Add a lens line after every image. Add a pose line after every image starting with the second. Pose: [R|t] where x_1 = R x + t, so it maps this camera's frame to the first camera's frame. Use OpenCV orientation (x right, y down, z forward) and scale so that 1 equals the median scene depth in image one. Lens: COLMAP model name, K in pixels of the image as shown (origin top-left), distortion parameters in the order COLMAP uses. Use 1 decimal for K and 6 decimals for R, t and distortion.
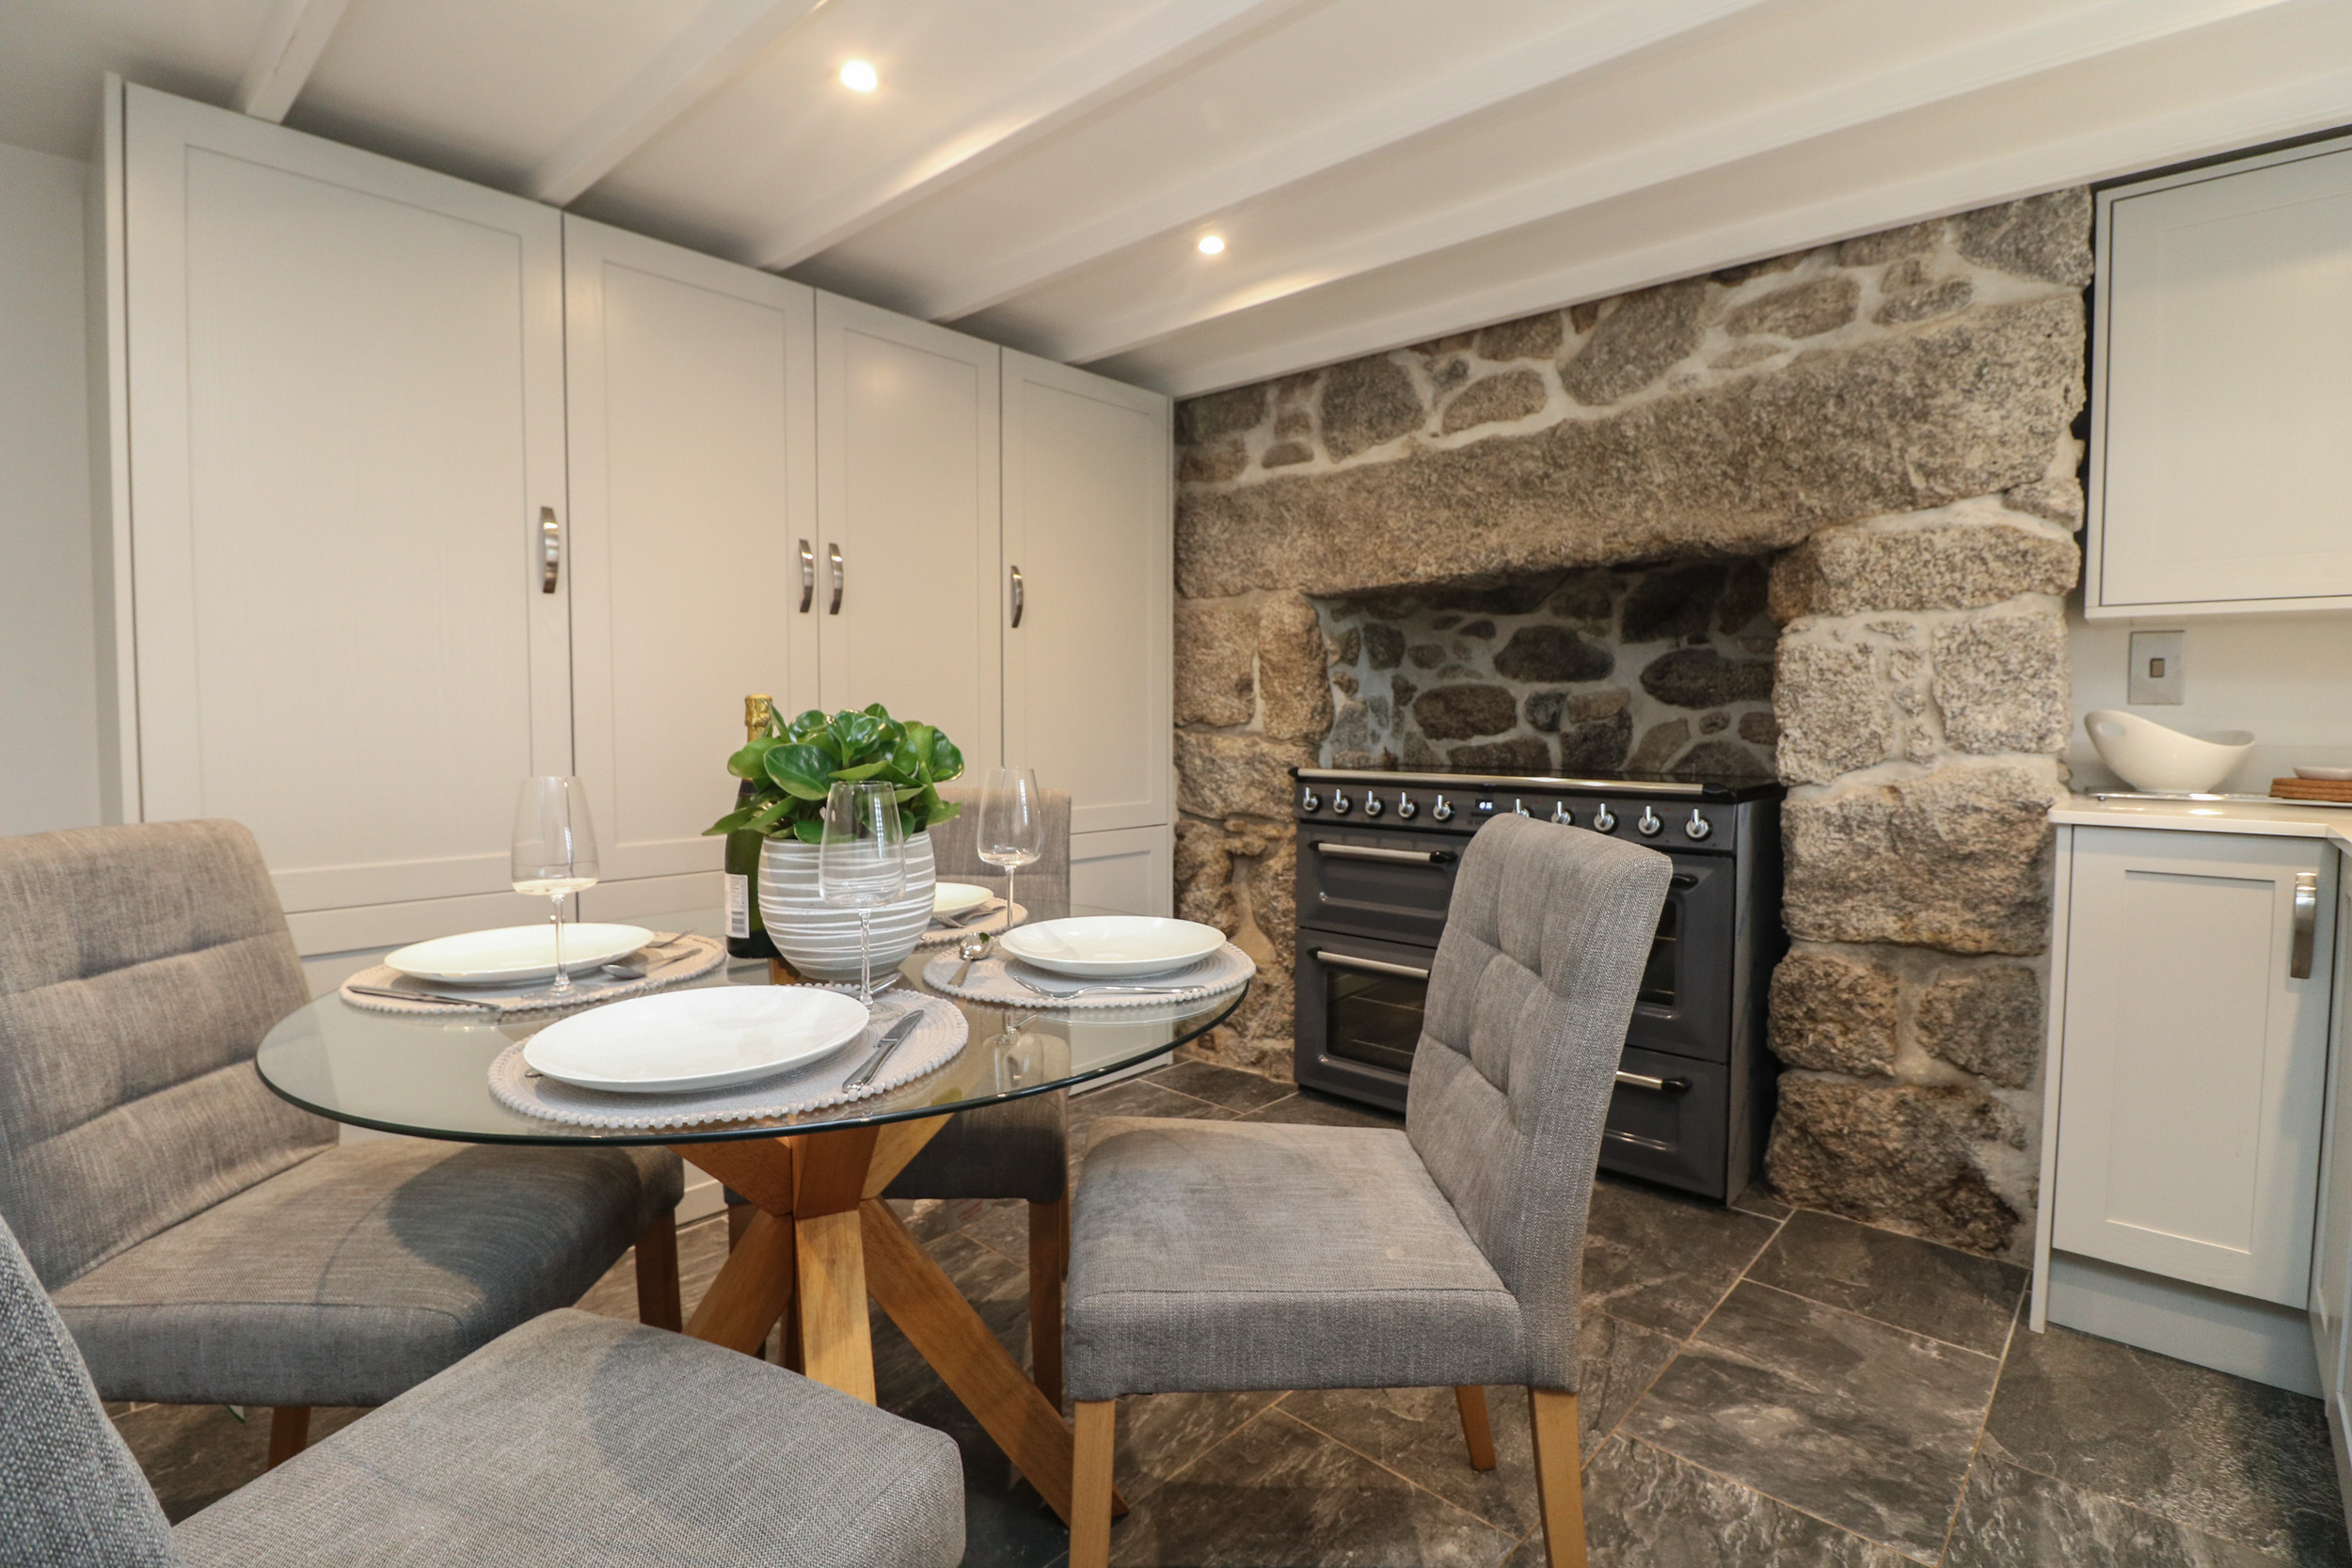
lens RADIAL K [[1103.2, 0, 1187.1], [0, 1103.2, 778.5], [0, 0, 1]] dist [-0.024578, -0.000805]
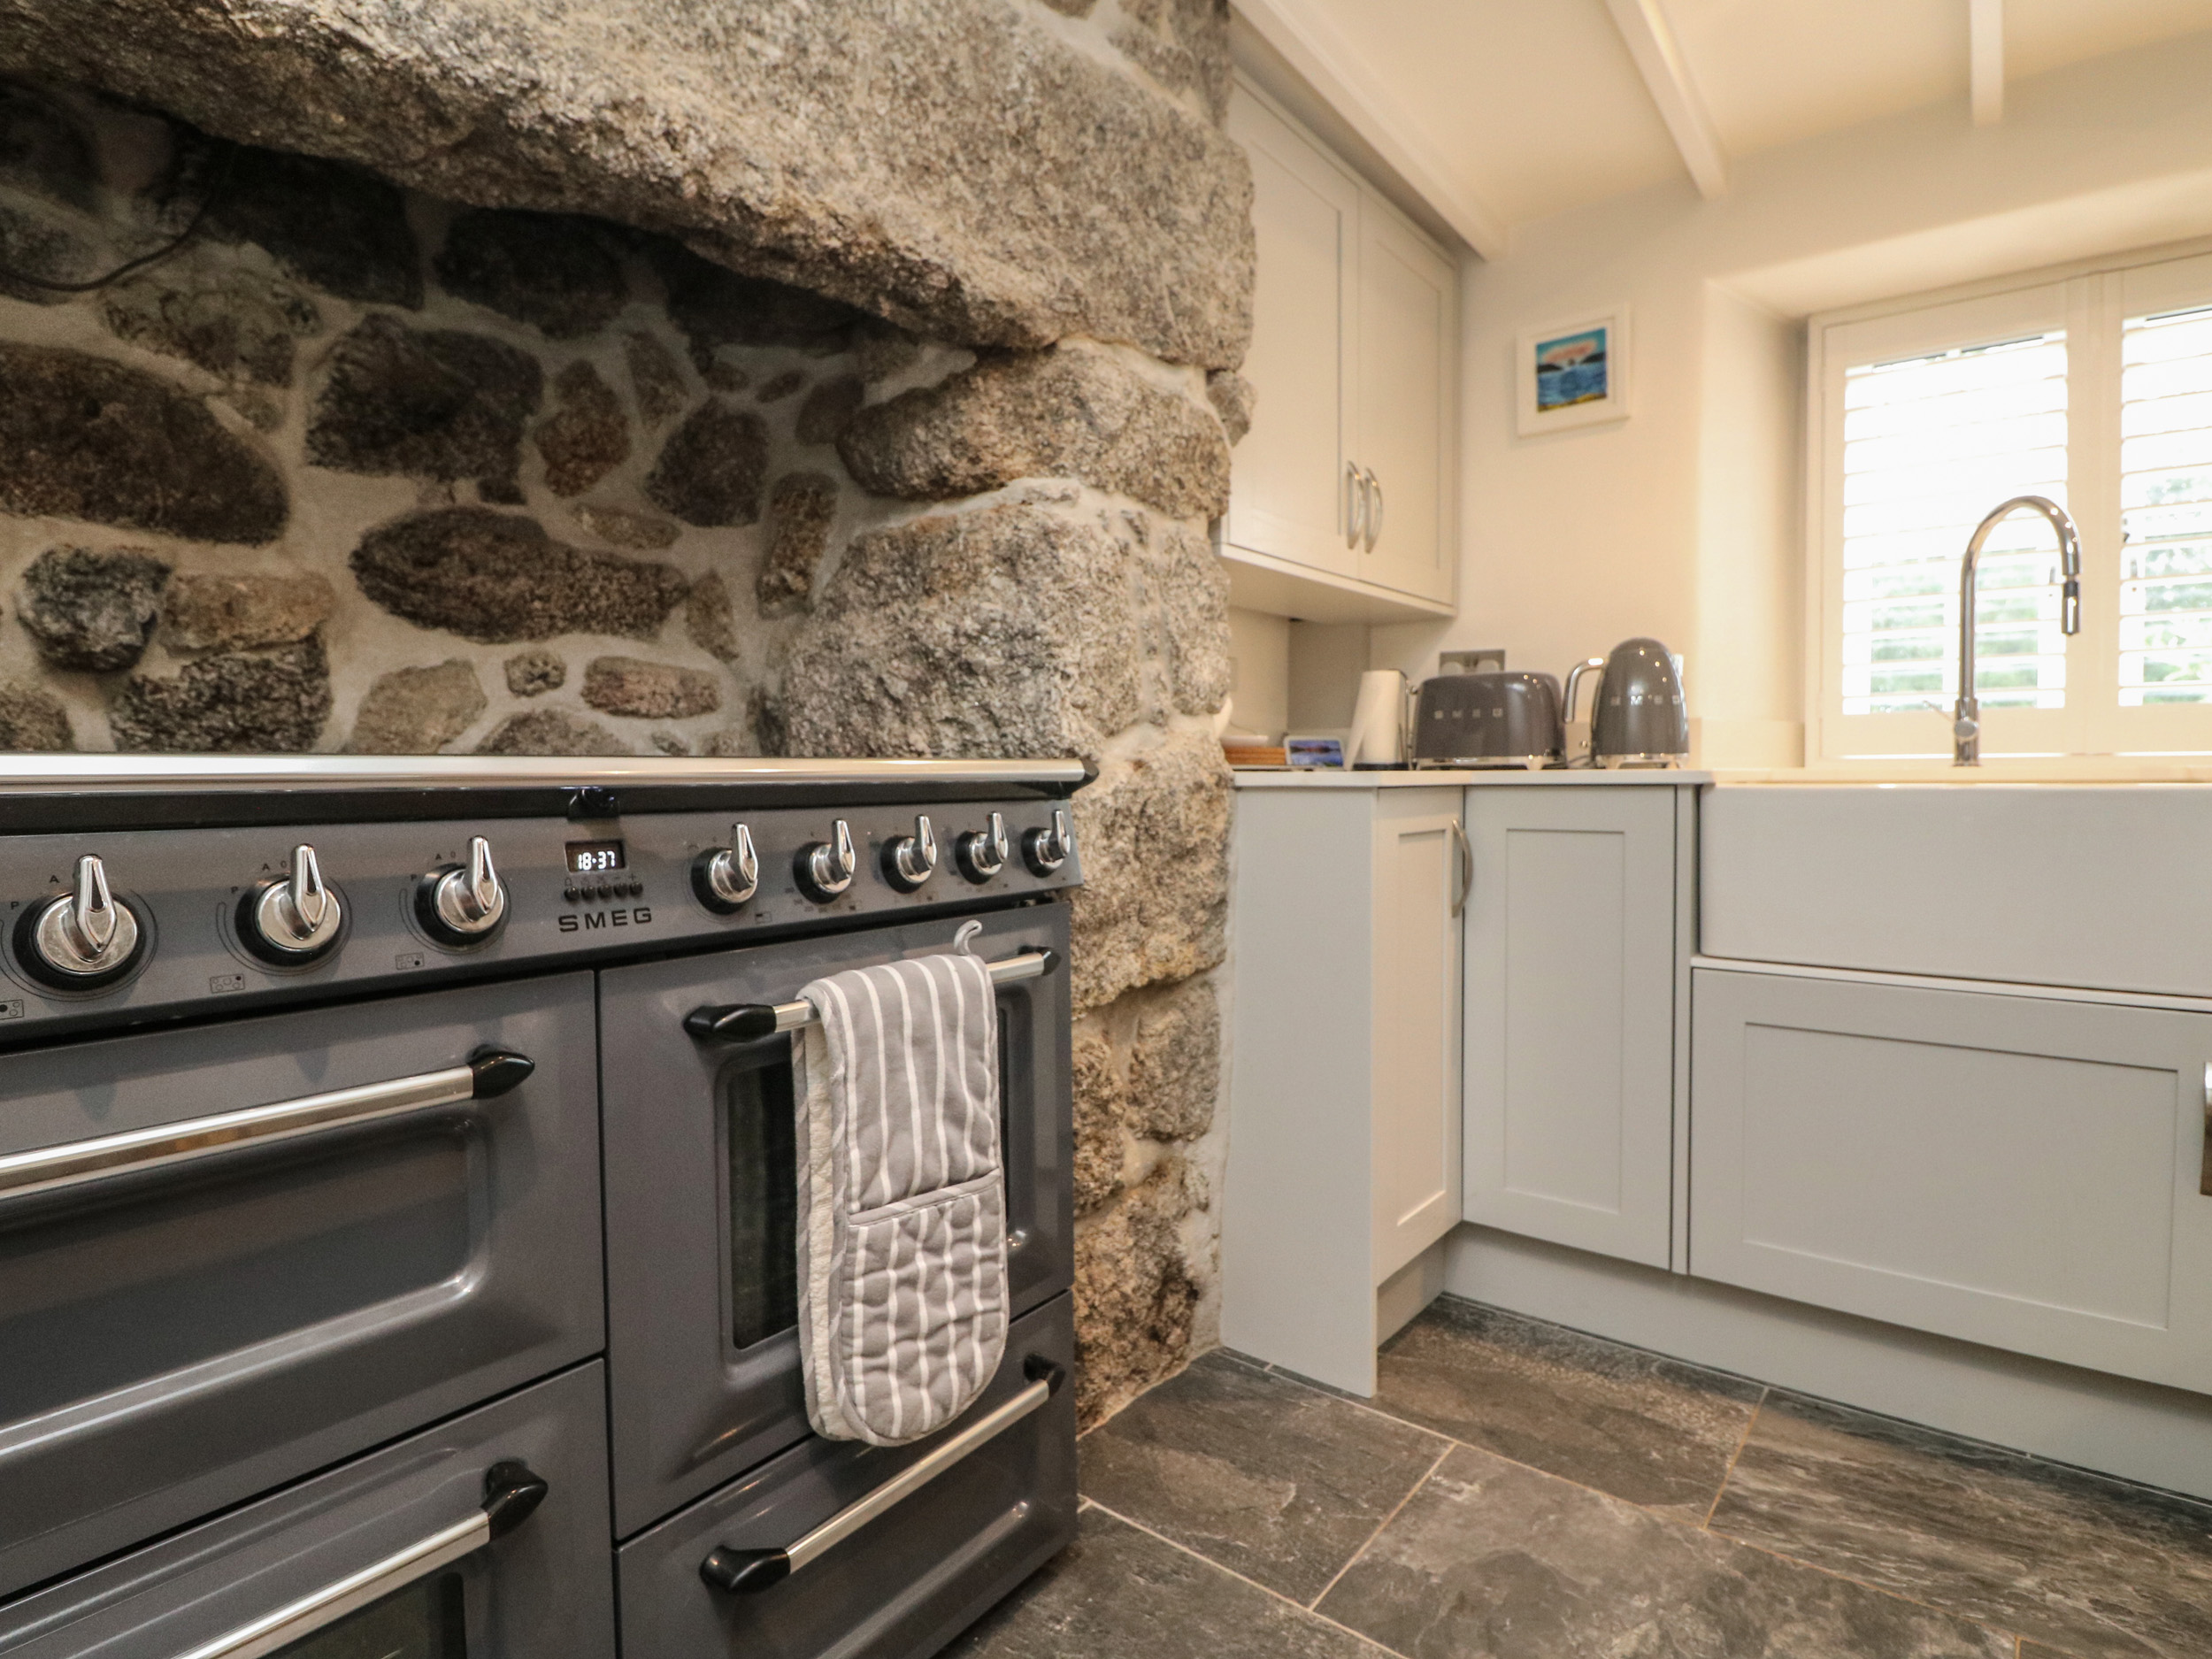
lens RADIAL K [[1156.0, 0, 1111.1], [0, 1156.0, 818.2], [0, 0, 1]] dist [-0.007417, -0.007289]
pose [[-0.065447, -0.041390, 0.996997, -0.050459], [0.064250, 0.996891, 0.045603, 0.006633], [-0.995785, 0.067042, -0.062585, 0.804275]]
